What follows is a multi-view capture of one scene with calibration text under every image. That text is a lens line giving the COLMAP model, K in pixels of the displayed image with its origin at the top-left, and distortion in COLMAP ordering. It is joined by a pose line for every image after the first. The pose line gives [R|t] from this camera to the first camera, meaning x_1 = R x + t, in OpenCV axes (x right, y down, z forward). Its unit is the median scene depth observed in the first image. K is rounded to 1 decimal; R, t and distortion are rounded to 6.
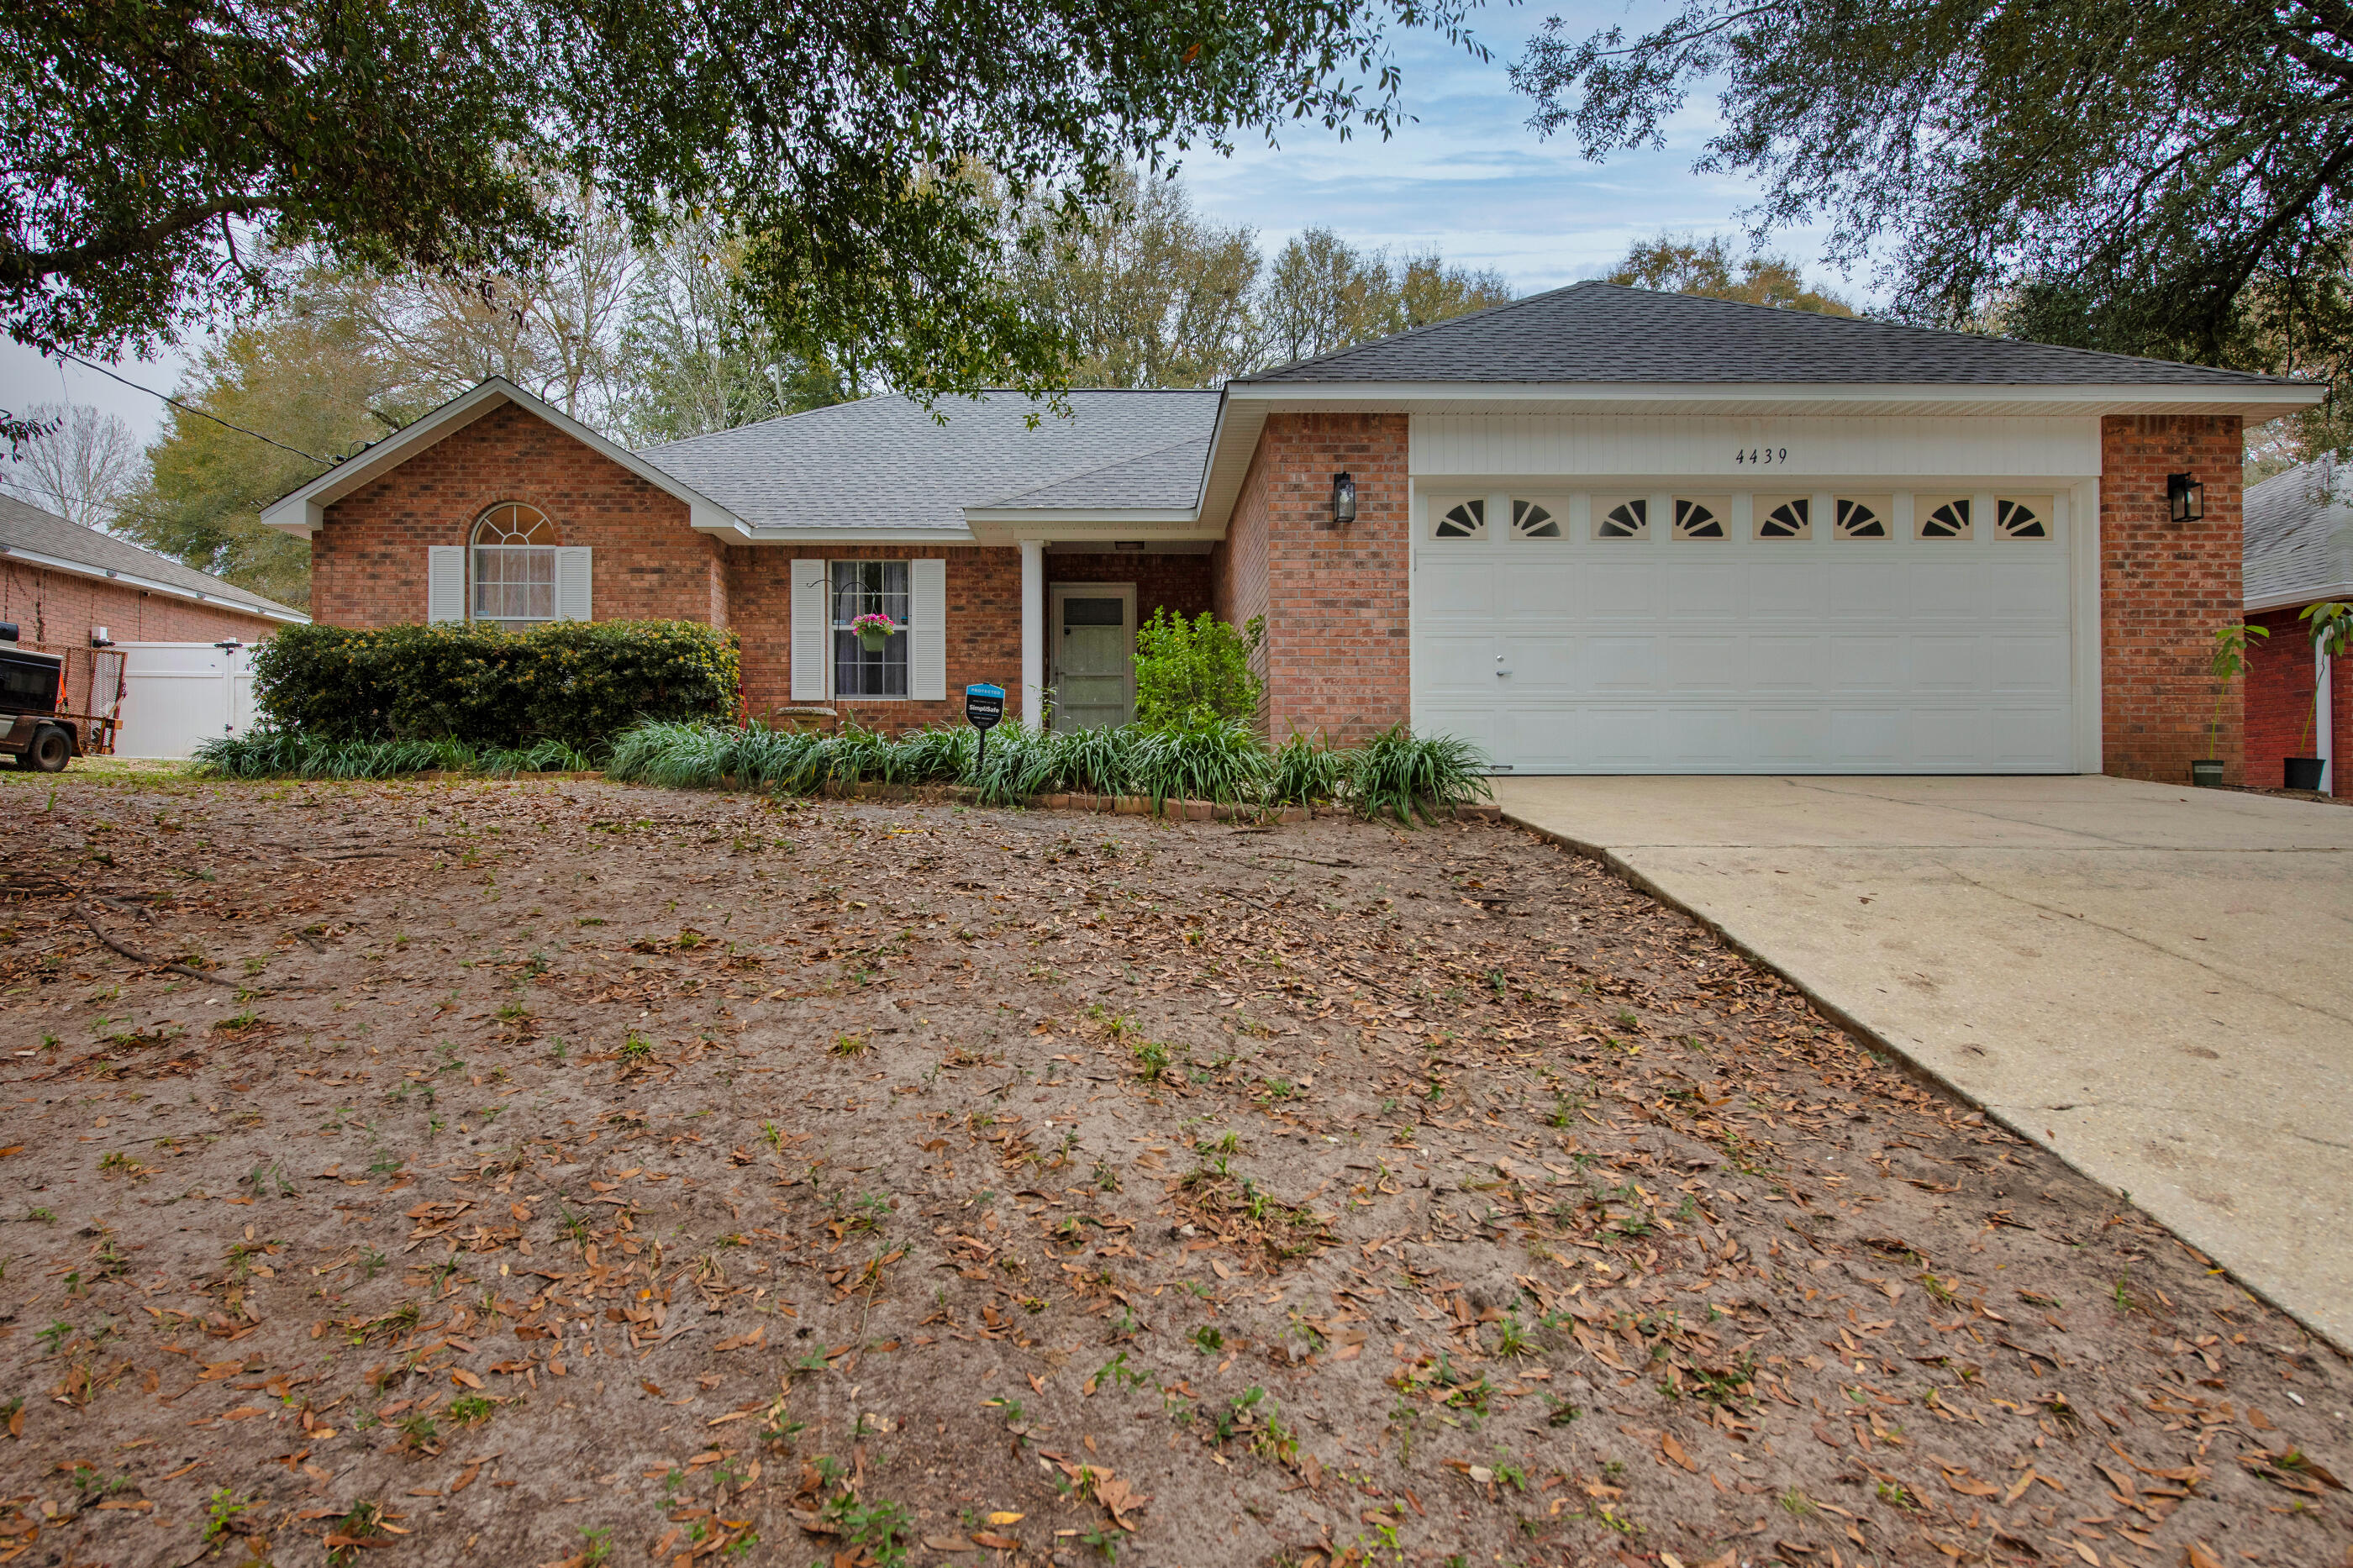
lens RADIAL K [[1371.6, 0, 1169.0], [0, 1371.6, 843.8], [0, 0, 1]] dist [-0.019106, 0.023168]
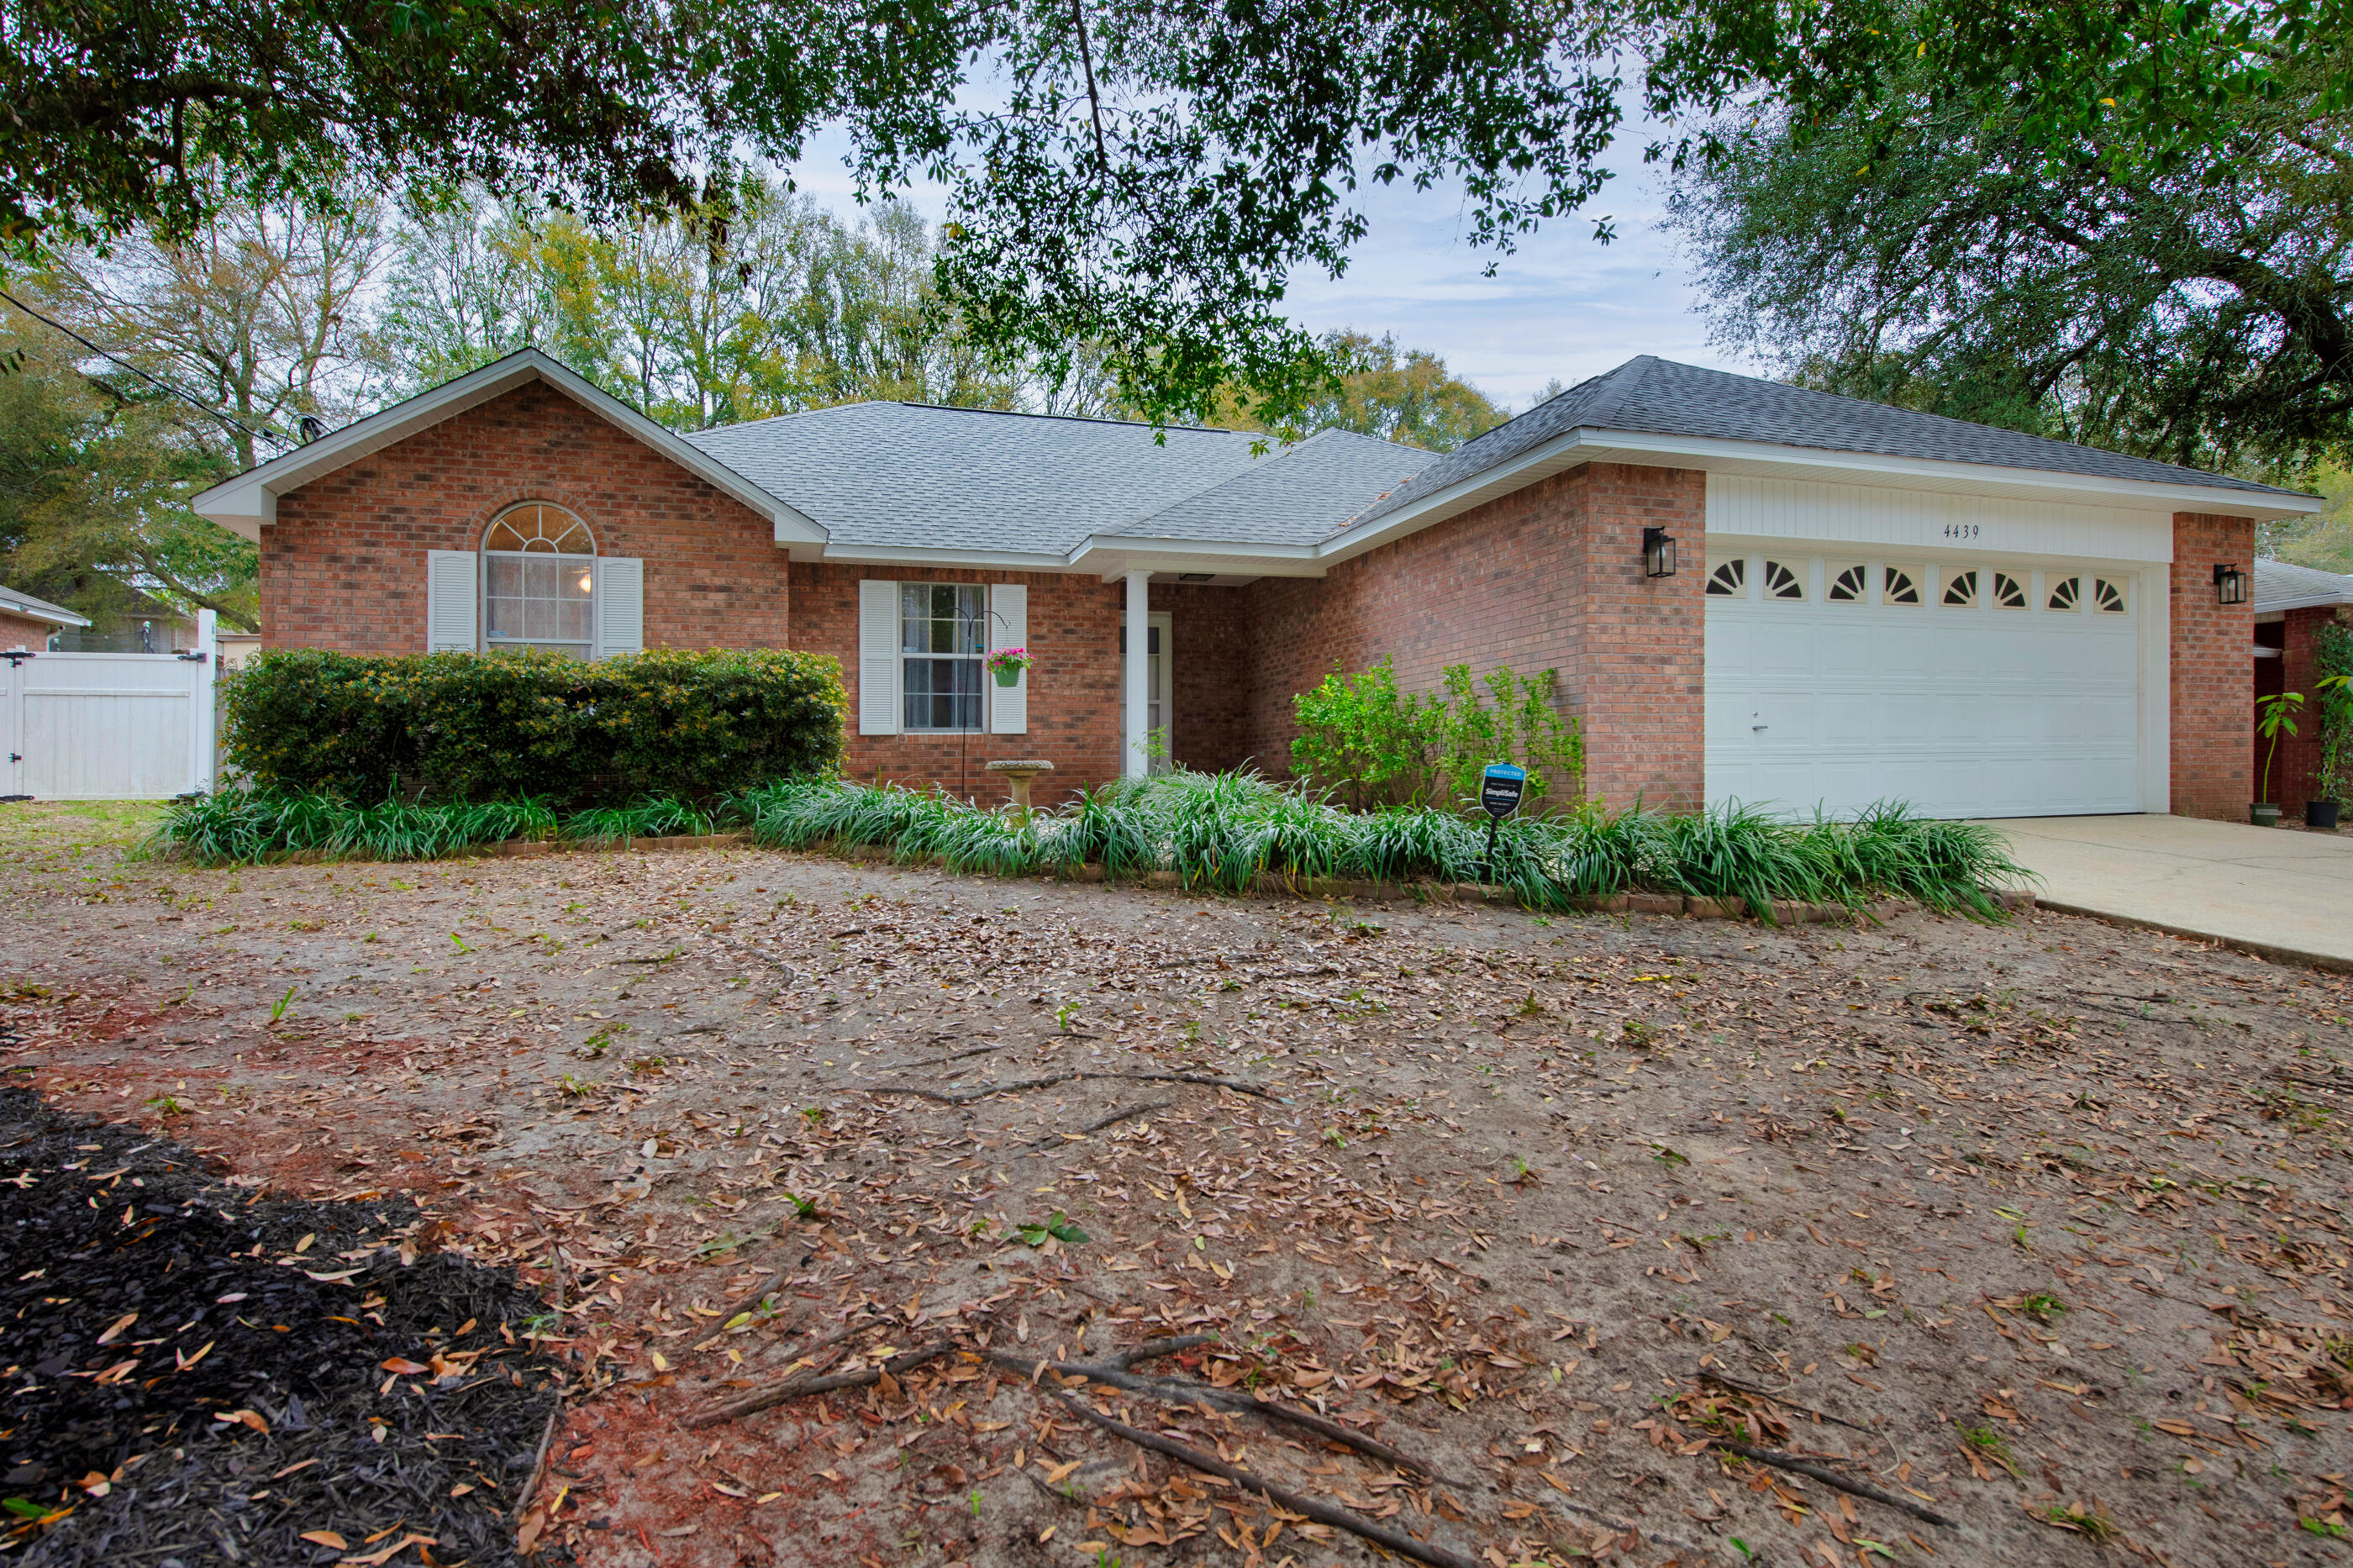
lens RADIAL K [[1124.9, 0, 1172.6], [0, 1124.9, 829.7], [0, 0, 1]] dist [-0.016821, 0.000461]
pose [[0.955305, -0.029164, 0.294181, -0.395439], [0.023067, 0.999442, 0.024175, -0.072603], [-0.294721, -0.016309, 0.955444, 0.295621]]
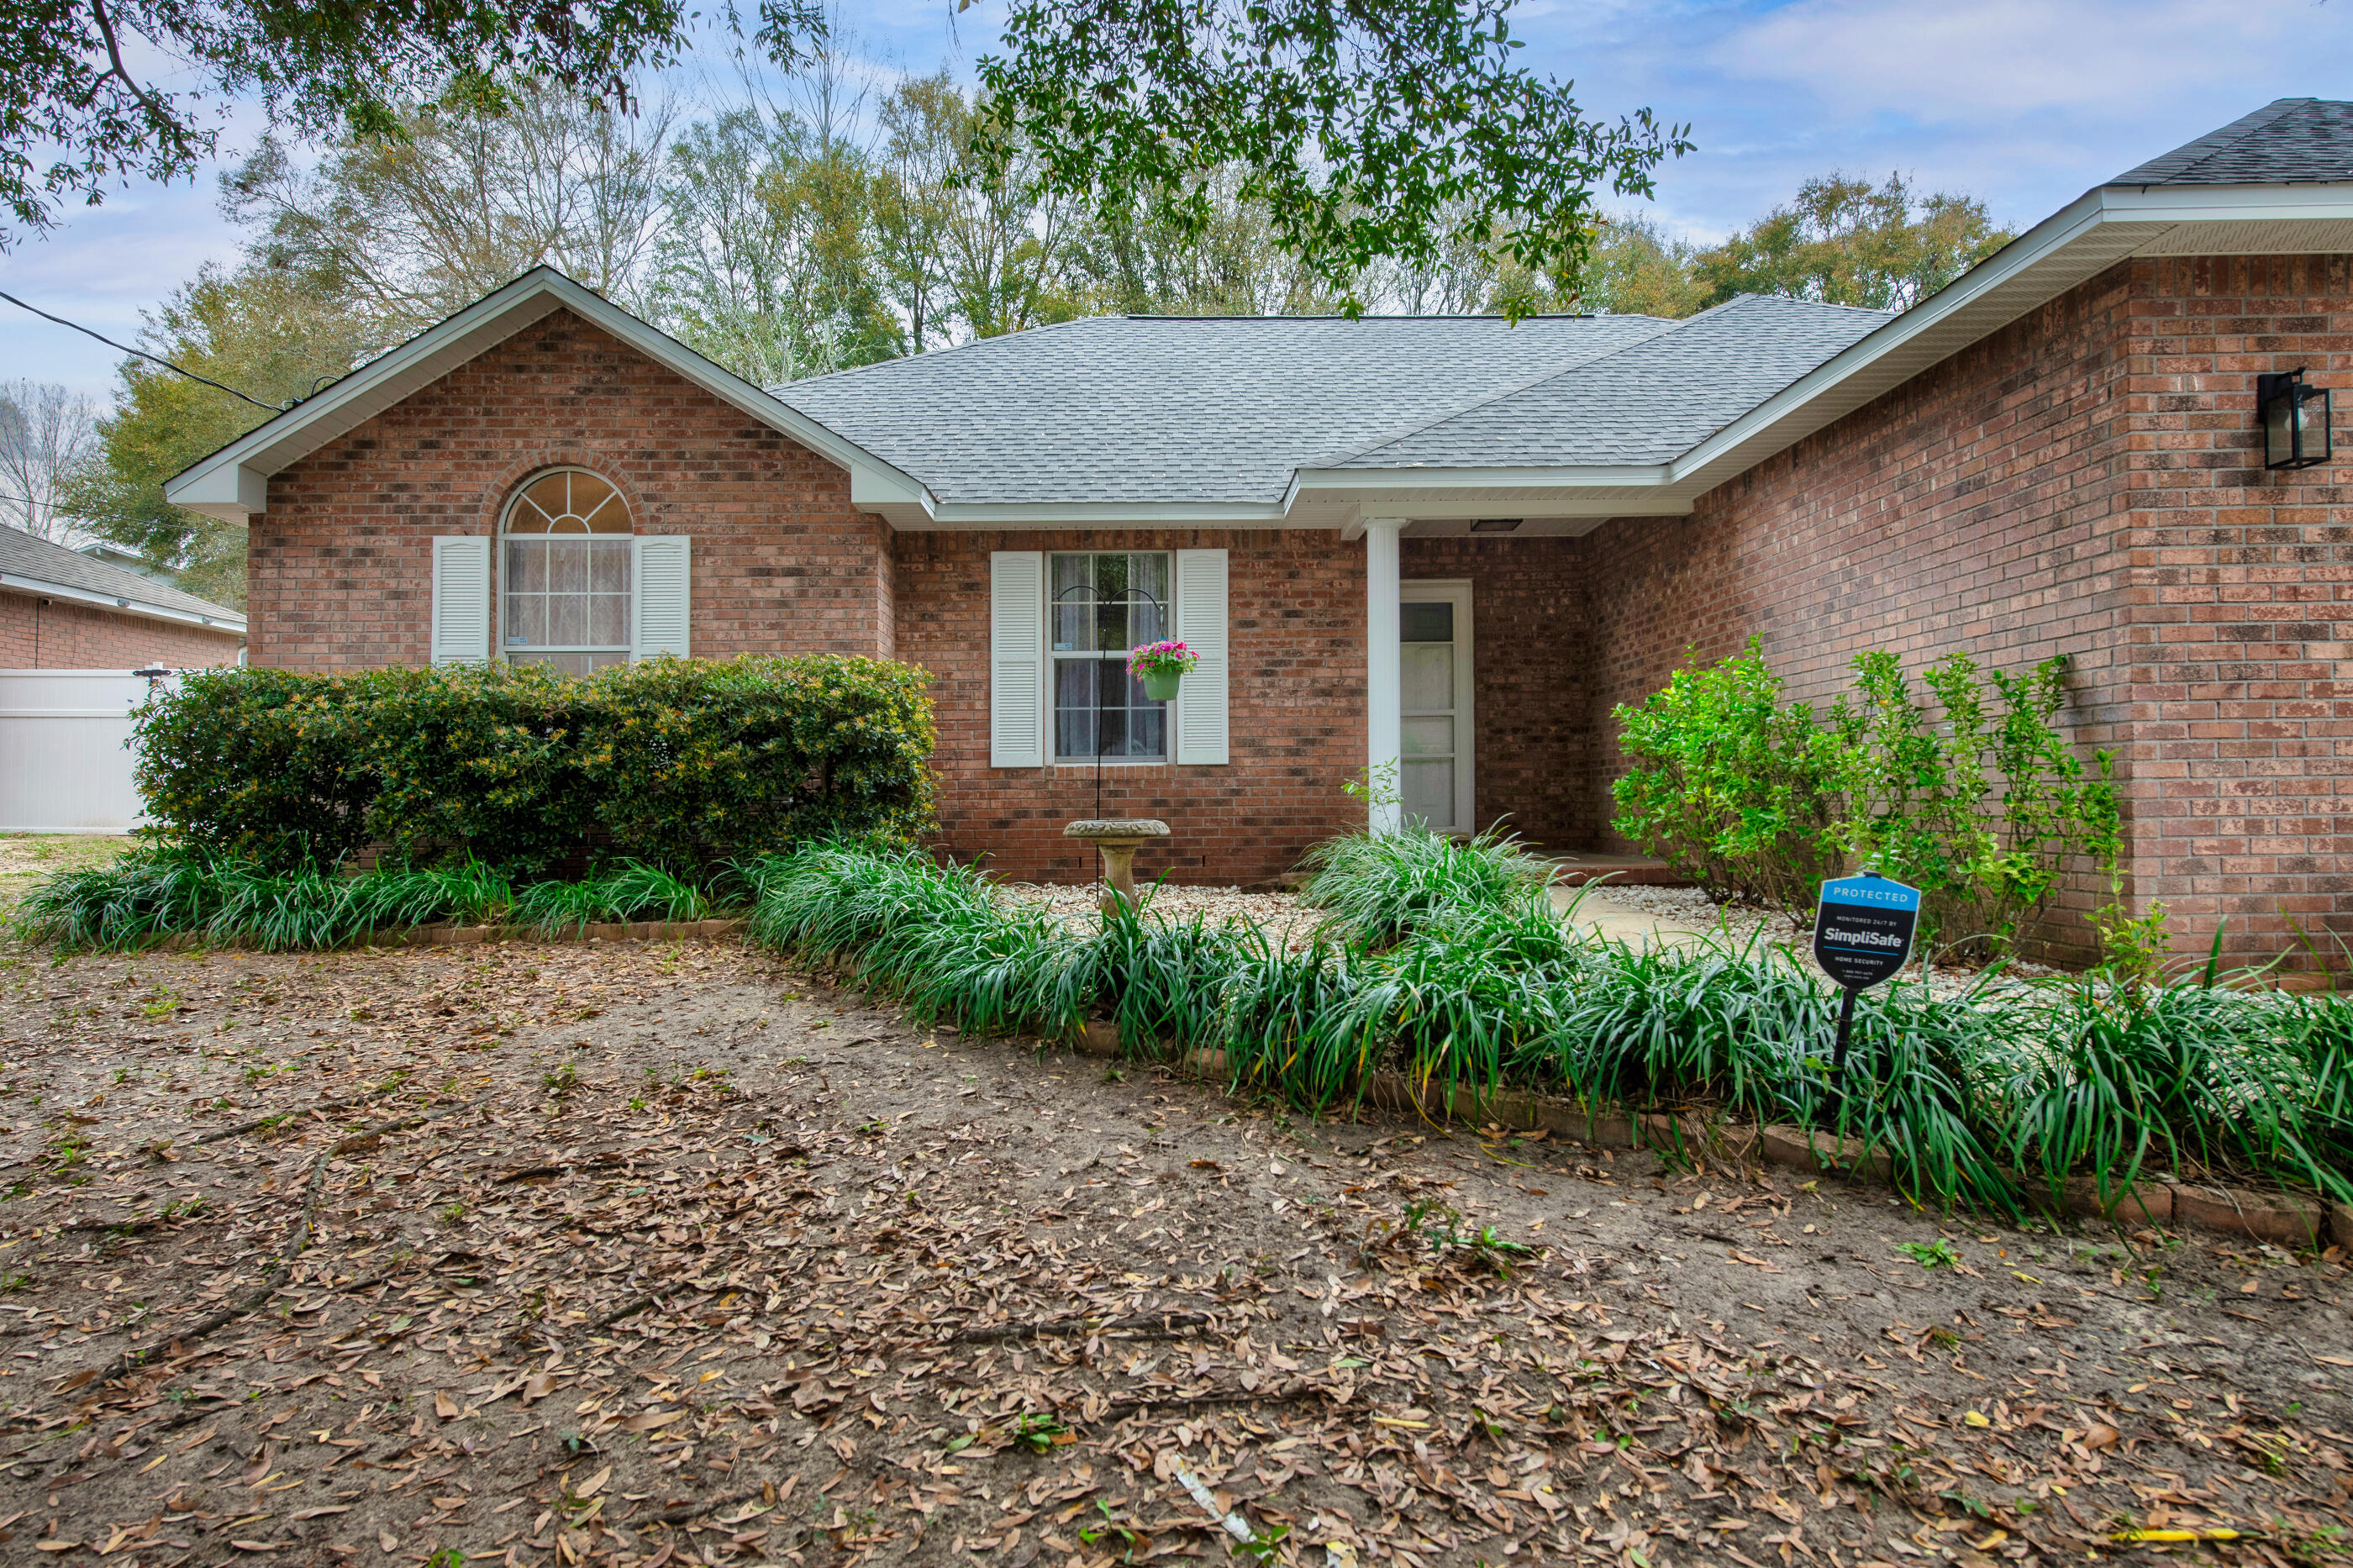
lens RADIAL K [[1411.1, 0, 1176.5], [0, 1411.1, 784.0], [0, 0, 1]] dist [0.002412, -0.001070]
pose [[0.999947, -0.009462, -0.004157, -0.244177], [0.009323, 0.999439, -0.032173, -0.098524], [0.004459, 0.032132, 0.999474, 0.438973]]
